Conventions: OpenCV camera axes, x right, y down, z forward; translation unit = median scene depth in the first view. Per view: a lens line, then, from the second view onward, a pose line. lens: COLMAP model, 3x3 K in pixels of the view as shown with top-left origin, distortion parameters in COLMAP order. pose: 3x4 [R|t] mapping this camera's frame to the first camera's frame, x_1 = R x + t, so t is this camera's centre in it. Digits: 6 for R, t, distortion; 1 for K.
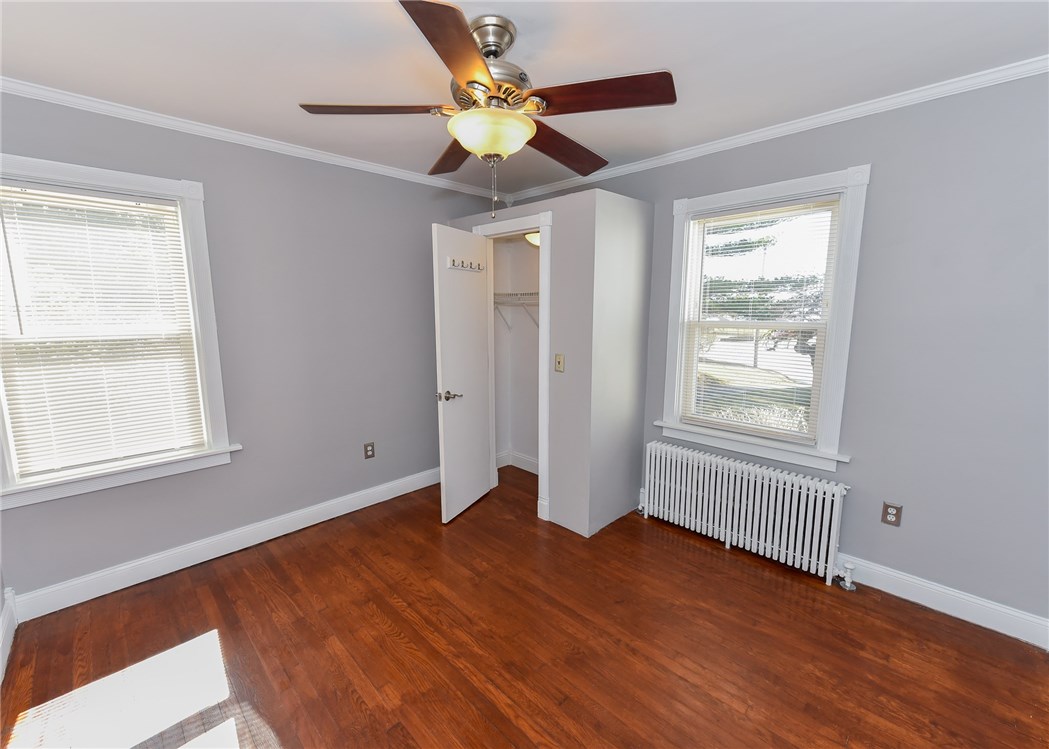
lens RADIAL K [[444.5, 0, 524.5], [0, 444.5, 374.5], [0, 0, 1]] dist [0.000792, -0.000097]
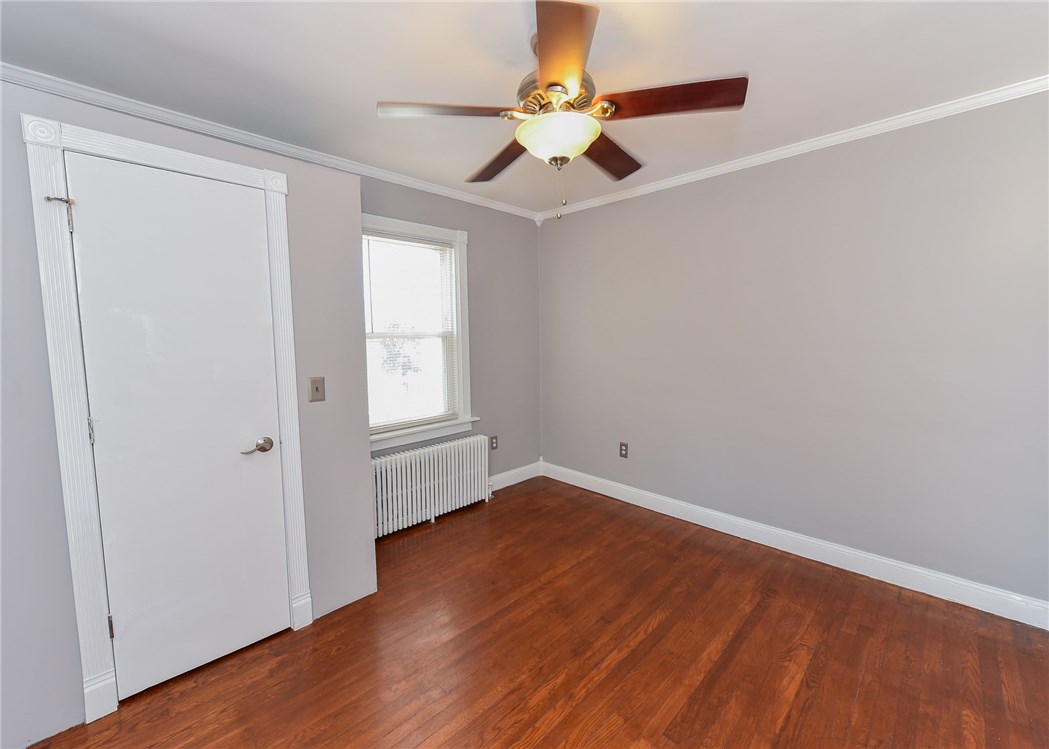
lens RADIAL K [[444.5, 0, 524.5], [0, 444.5, 374.5], [0, 0, 1]] dist [0.000792, -0.000097]
pose [[-0.022636, -0.088982, 0.995776, -0.997239], [0.163089, 0.982360, 0.091491, -0.093563], [-0.986352, 0.164471, -0.007725, 1.017102]]
